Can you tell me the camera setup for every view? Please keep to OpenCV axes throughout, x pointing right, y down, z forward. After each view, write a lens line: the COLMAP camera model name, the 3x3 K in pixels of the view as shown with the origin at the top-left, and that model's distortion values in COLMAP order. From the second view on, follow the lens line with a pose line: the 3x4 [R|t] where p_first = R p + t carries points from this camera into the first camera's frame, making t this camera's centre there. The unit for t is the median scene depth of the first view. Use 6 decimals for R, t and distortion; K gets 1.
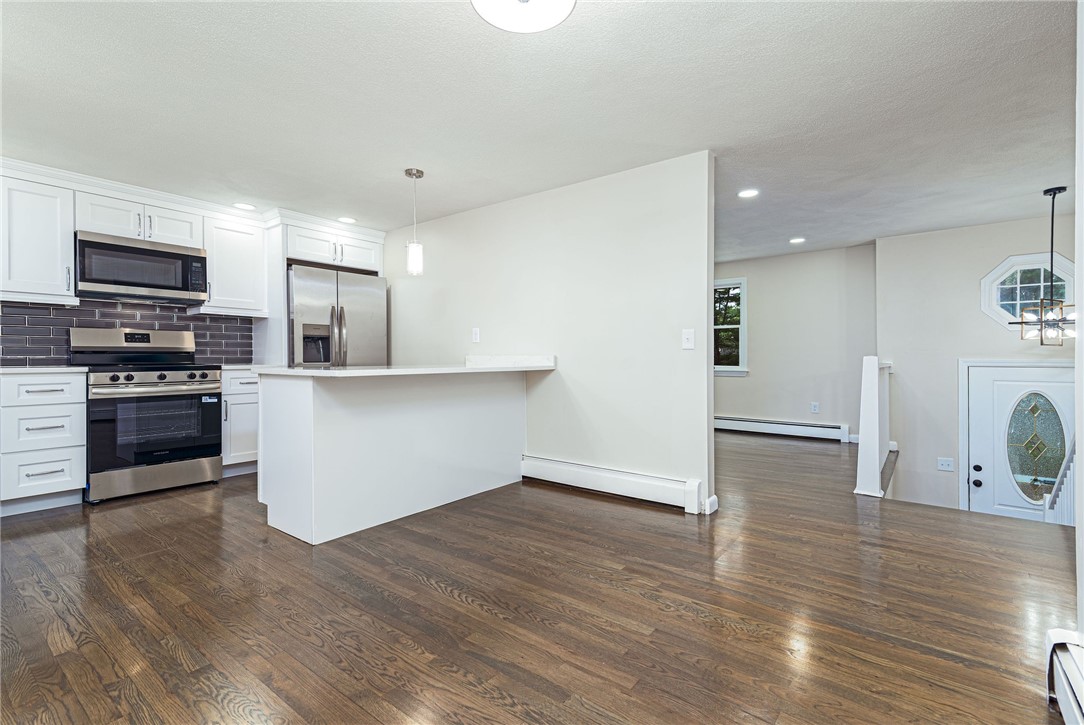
lens RADIAL K [[494.2, 0, 550.3], [0, 494.2, 354.4], [0, 0, 1]] dist [0.013805, 0.000638]
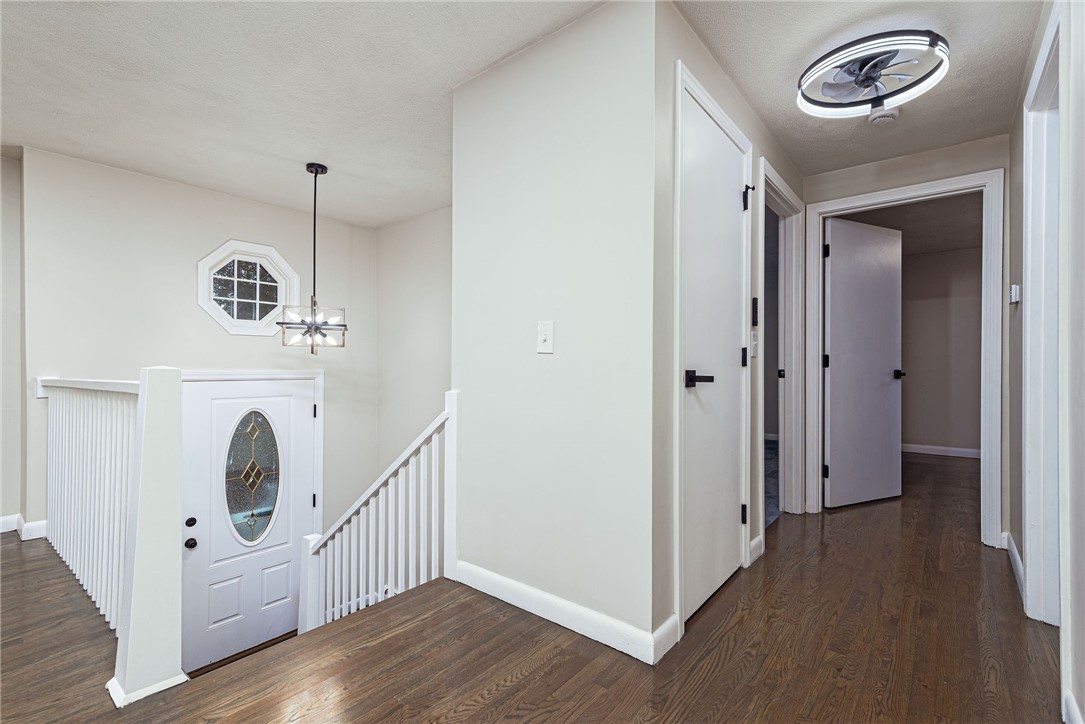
lens RADIAL K [[496.2, 0, 541.5], [0, 496.2, 364.8], [0, 0, 1]] dist [0.014244, -0.000024]
pose [[0.046914, 0.004566, 0.998888, 0.199453], [-0.004770, 0.999979, -0.004347, 0.001346], [-0.998888, -0.004560, 0.046935, 0.590170]]
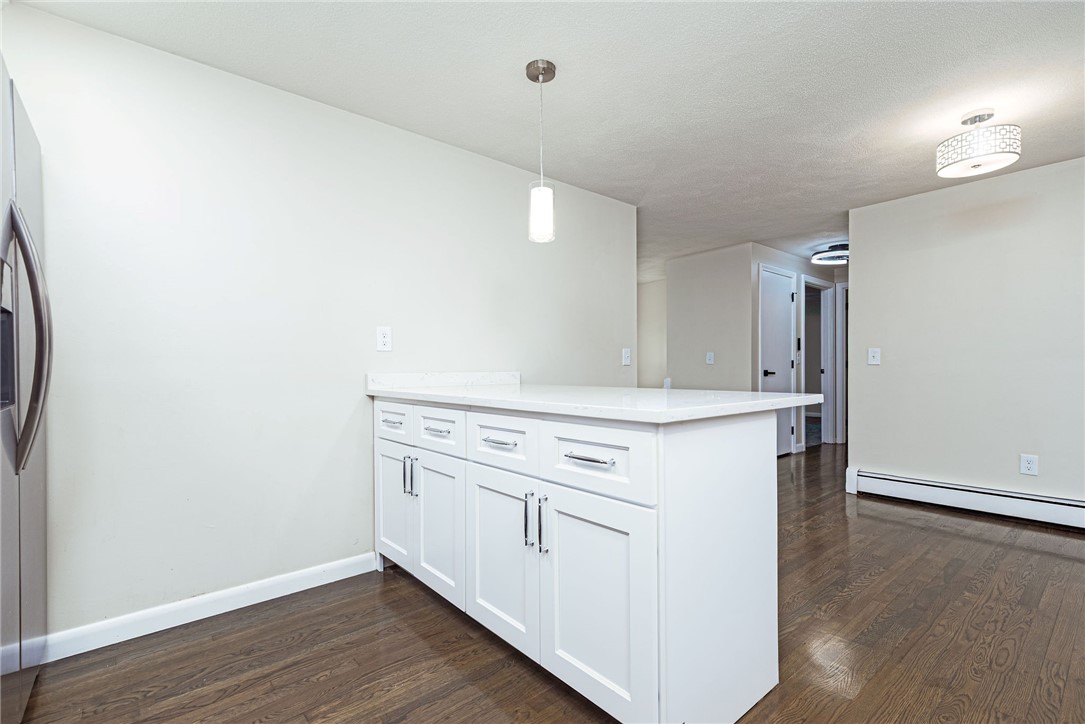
lens RADIAL K [[492.5, 0, 544.3], [0, 492.5, 372.1], [0, 0, 1]] dist [0.013127, -0.000143]
pose [[0.219065, -0.009178, 0.975667, -0.754693], [0.003691, 0.999956, 0.008578, -0.004272], [-0.975703, 0.001722, 0.219090, 0.761718]]
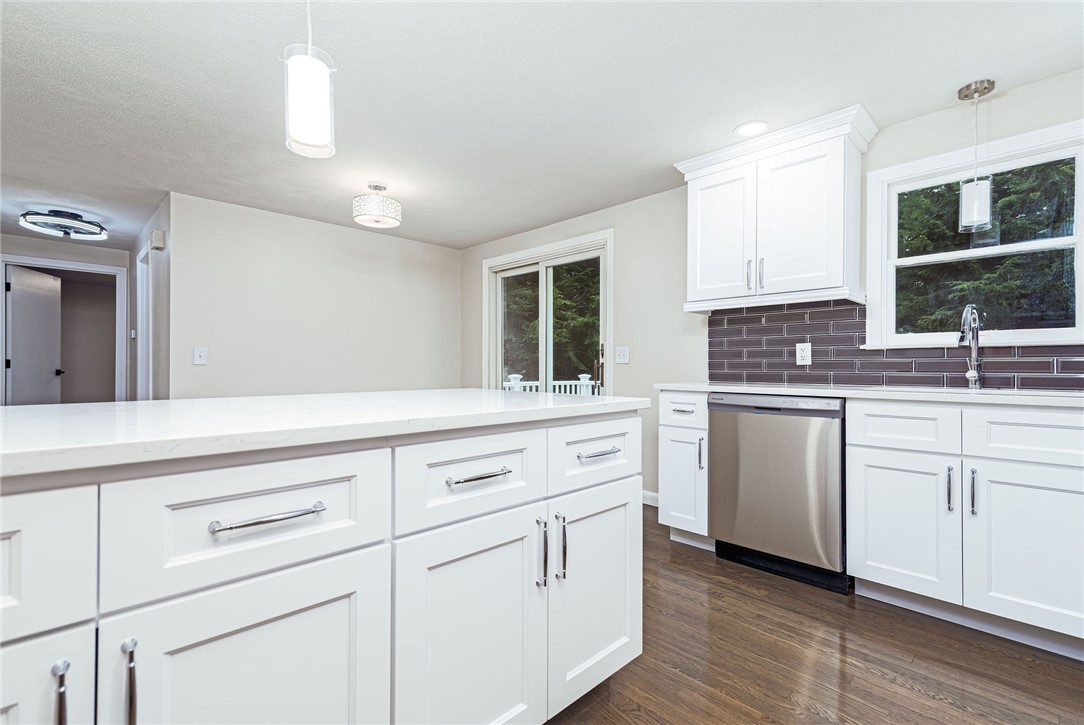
lens RADIAL K [[488.0, 0, 542.8], [0, 488.0, 364.9], [0, 0, 1]] dist [0.011311, -0.000422]
pose [[-0.987962, -0.000384, 0.154697, -0.434326], [-0.001337, 0.999981, -0.006062, -0.003530], [-0.154692, -0.006196, -0.987943, 1.160487]]
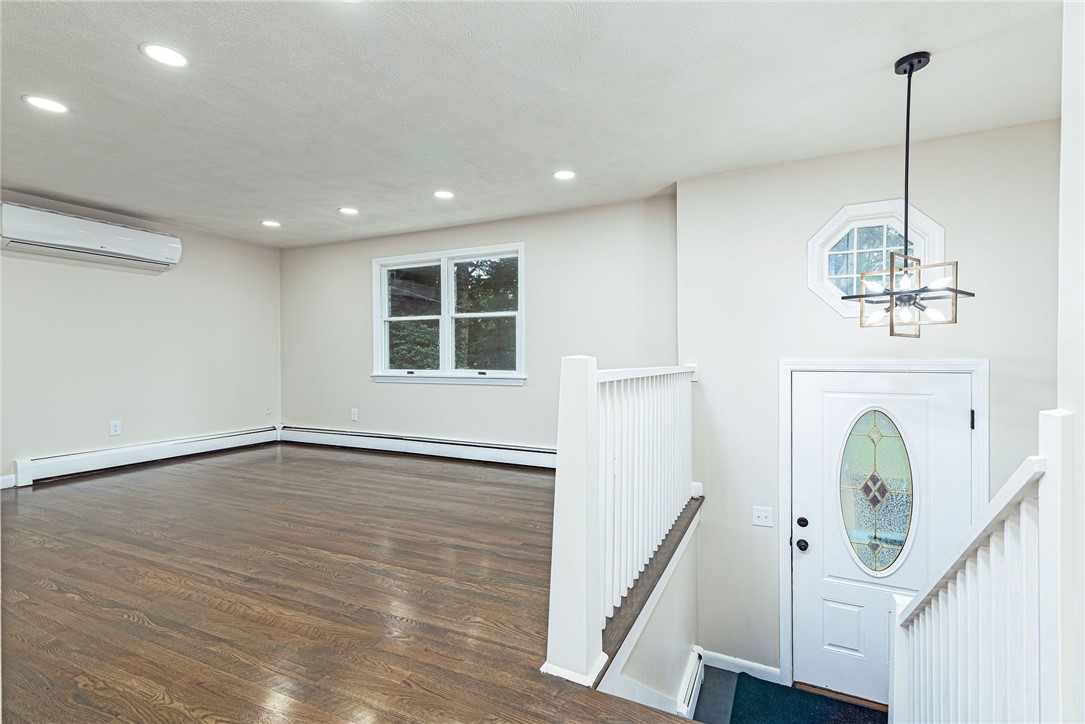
lens RADIAL K [[498.4, 0, 544.7], [0, 498.4, 359.9], [0, 0, 1]] dist [0.012995, -0.000258]
pose [[0.979724, -0.003884, 0.200314, 0.487204], [0.001854, 0.999945, 0.010321, 0.001870], [-0.200343, -0.009741, 0.979677, 0.526593]]
